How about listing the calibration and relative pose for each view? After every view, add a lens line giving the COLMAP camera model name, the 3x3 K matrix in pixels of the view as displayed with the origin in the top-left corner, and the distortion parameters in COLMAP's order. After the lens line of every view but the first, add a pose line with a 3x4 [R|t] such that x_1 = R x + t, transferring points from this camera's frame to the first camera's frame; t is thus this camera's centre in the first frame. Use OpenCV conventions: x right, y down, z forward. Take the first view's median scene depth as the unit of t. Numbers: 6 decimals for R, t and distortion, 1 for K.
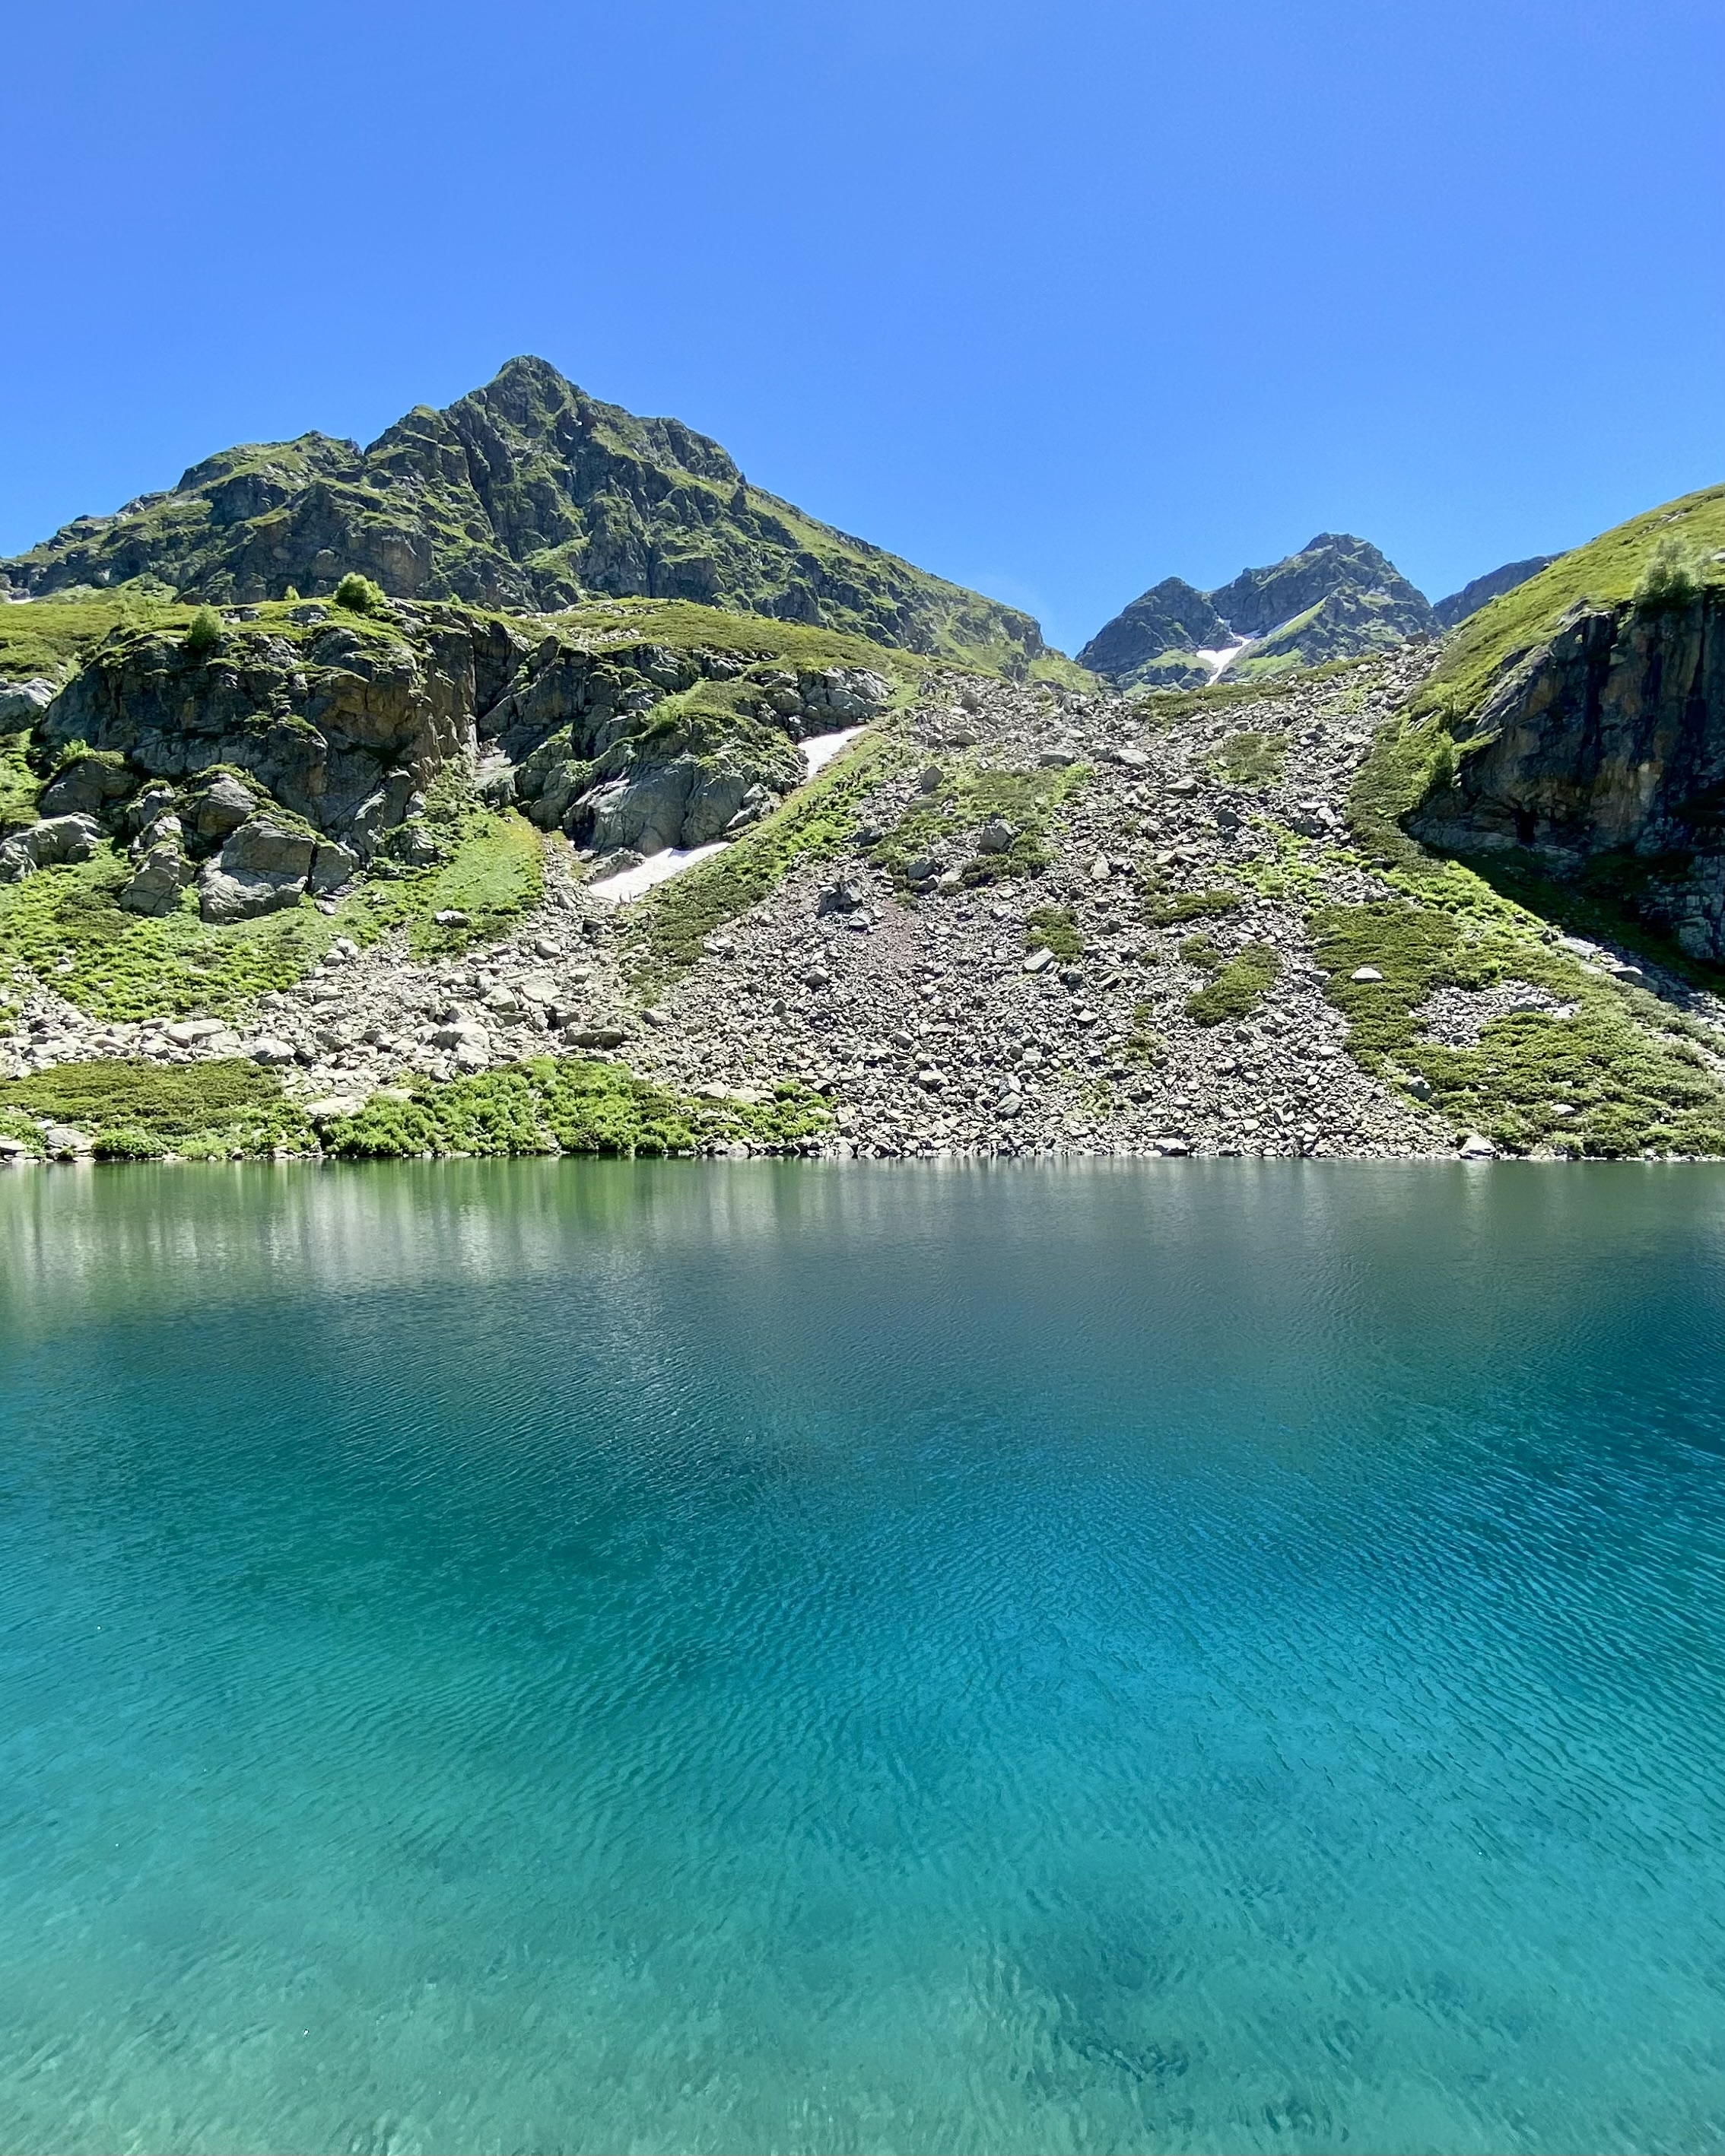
lens RADIAL K [[1234.0, 0, 870.1], [0, 1234.0, 1165.6], [0, 0, 1]] dist [0.104384, -0.133611]
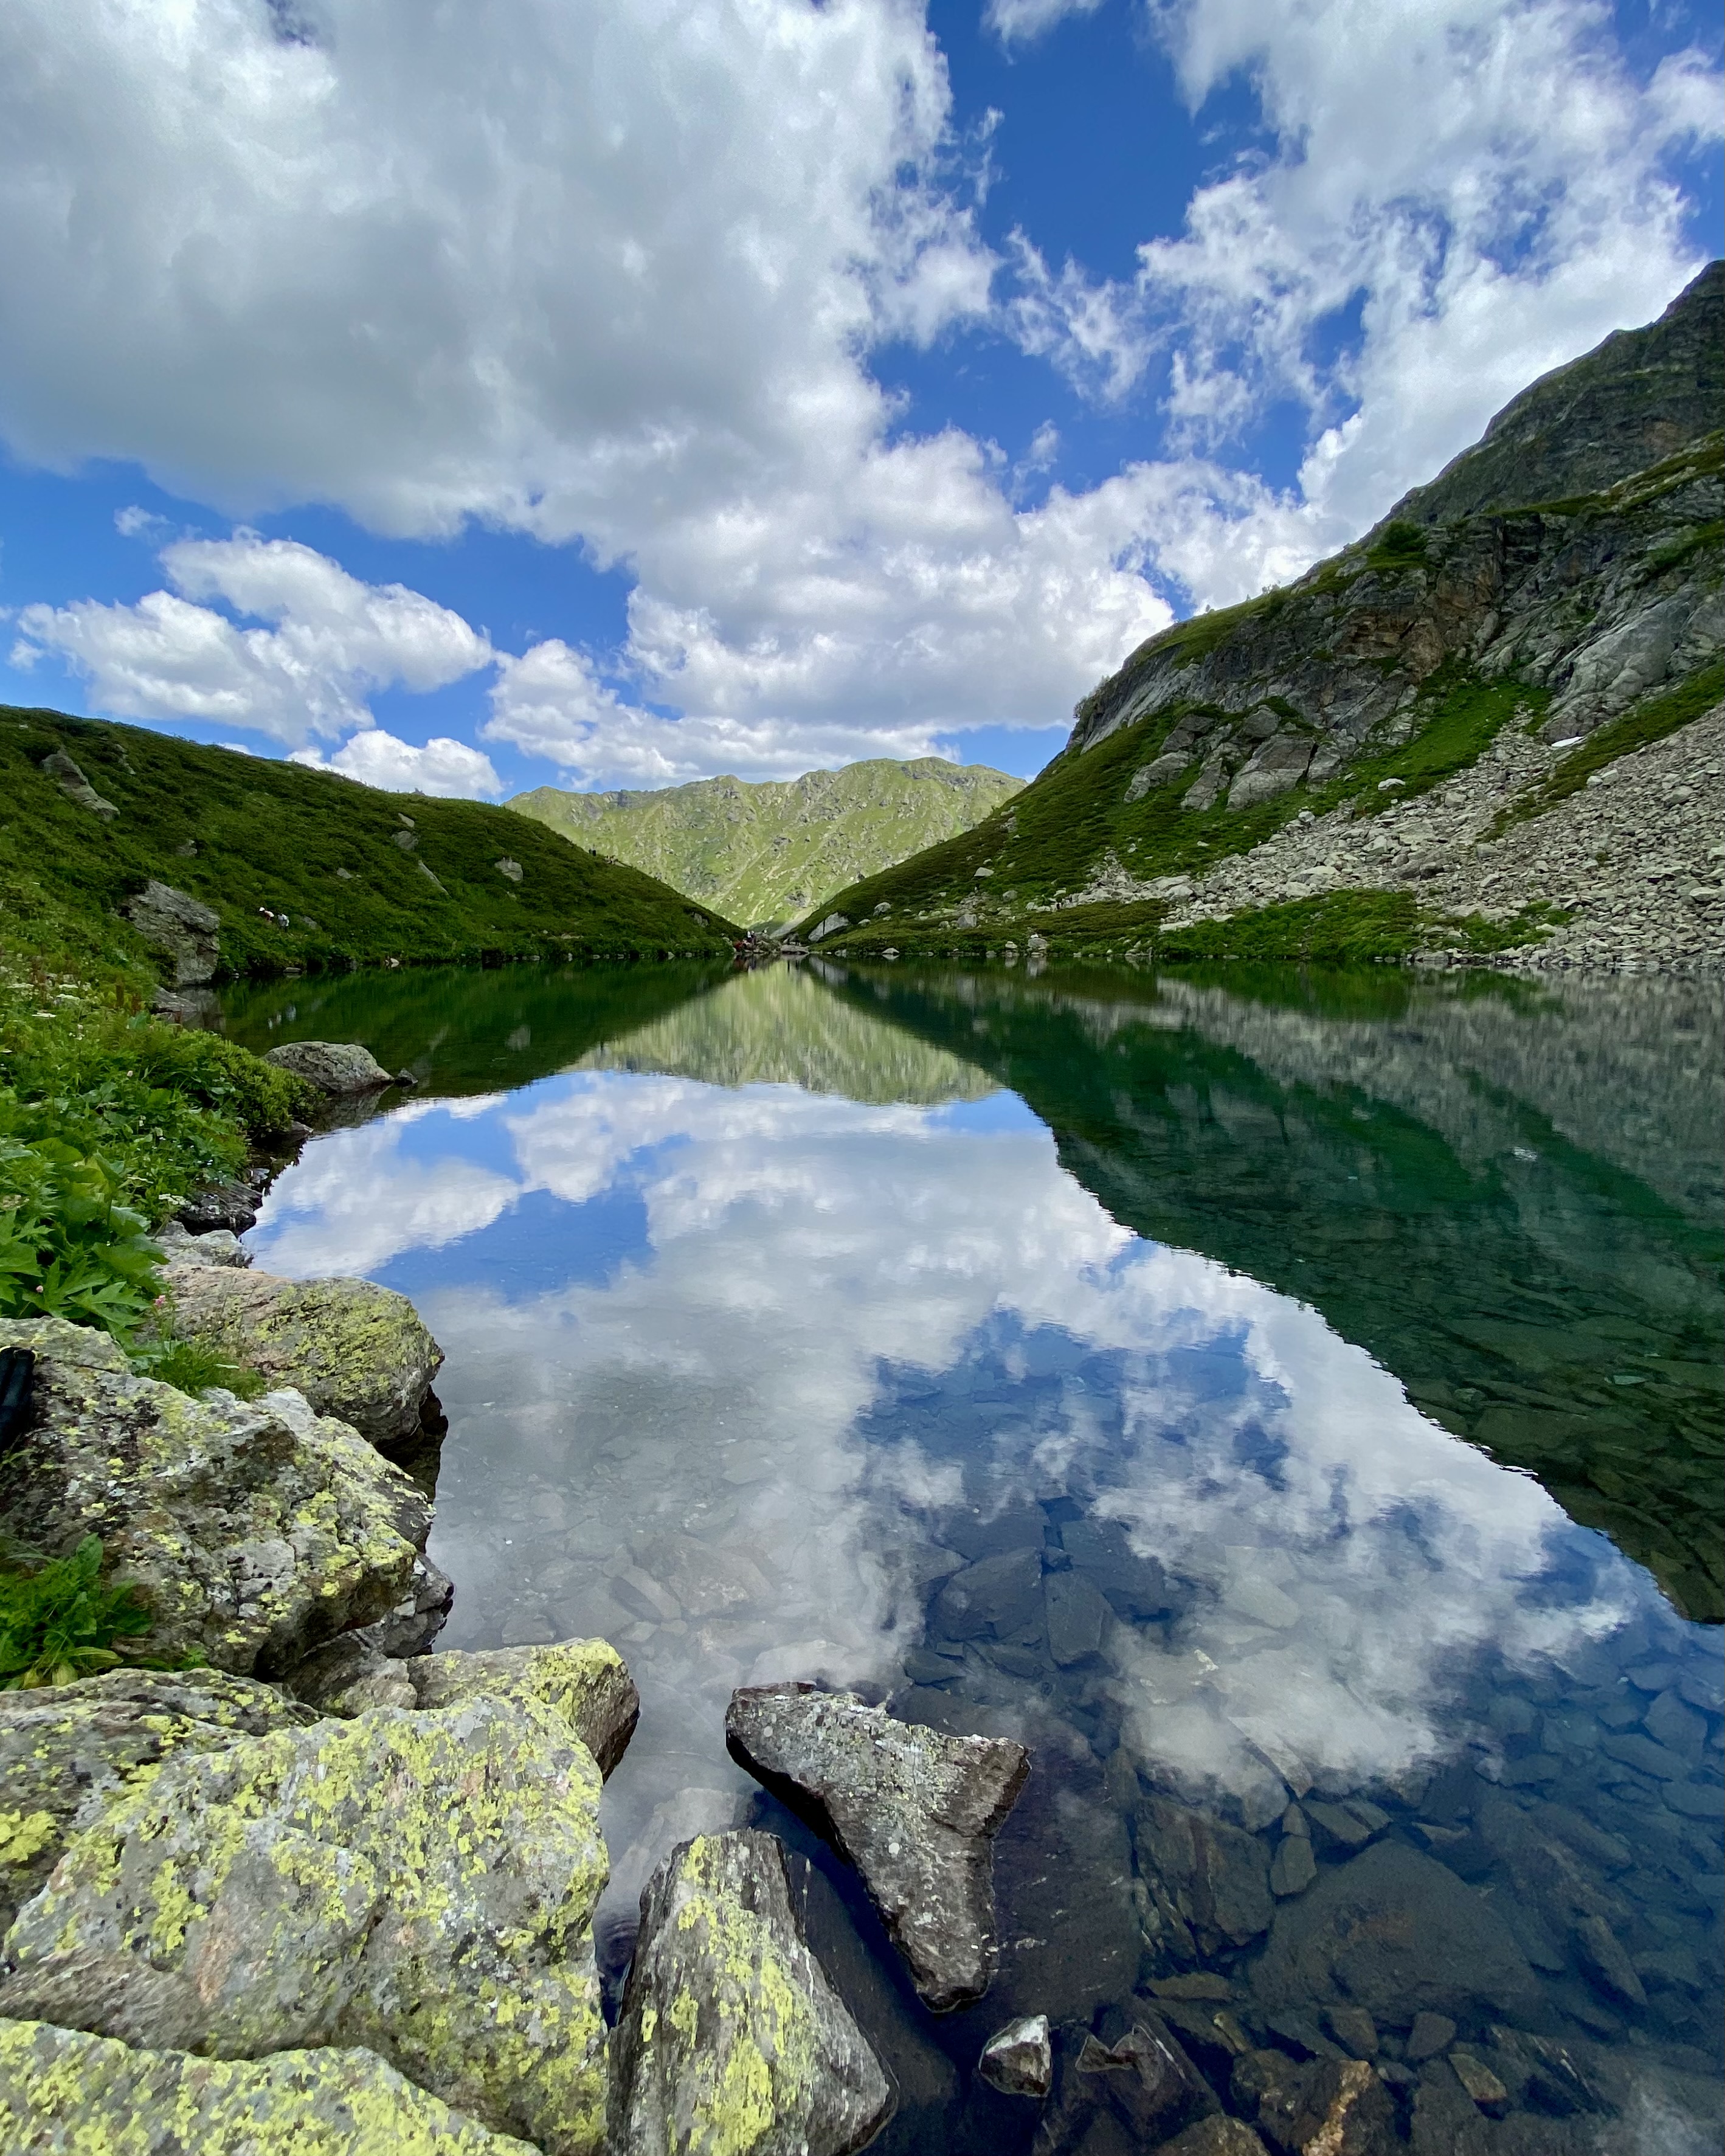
lens RADIAL K [[993.8, 0, 862.5], [0, 993.8, 1078.0], [0, 0, 1]] dist [0.016494, -0.019104]
pose [[0.481519, 0.122603, -0.867818, 0.473380], [-0.052731, 0.992426, 0.110949, 0.024128], [0.874848, -0.007663, 0.484337, 0.032108]]
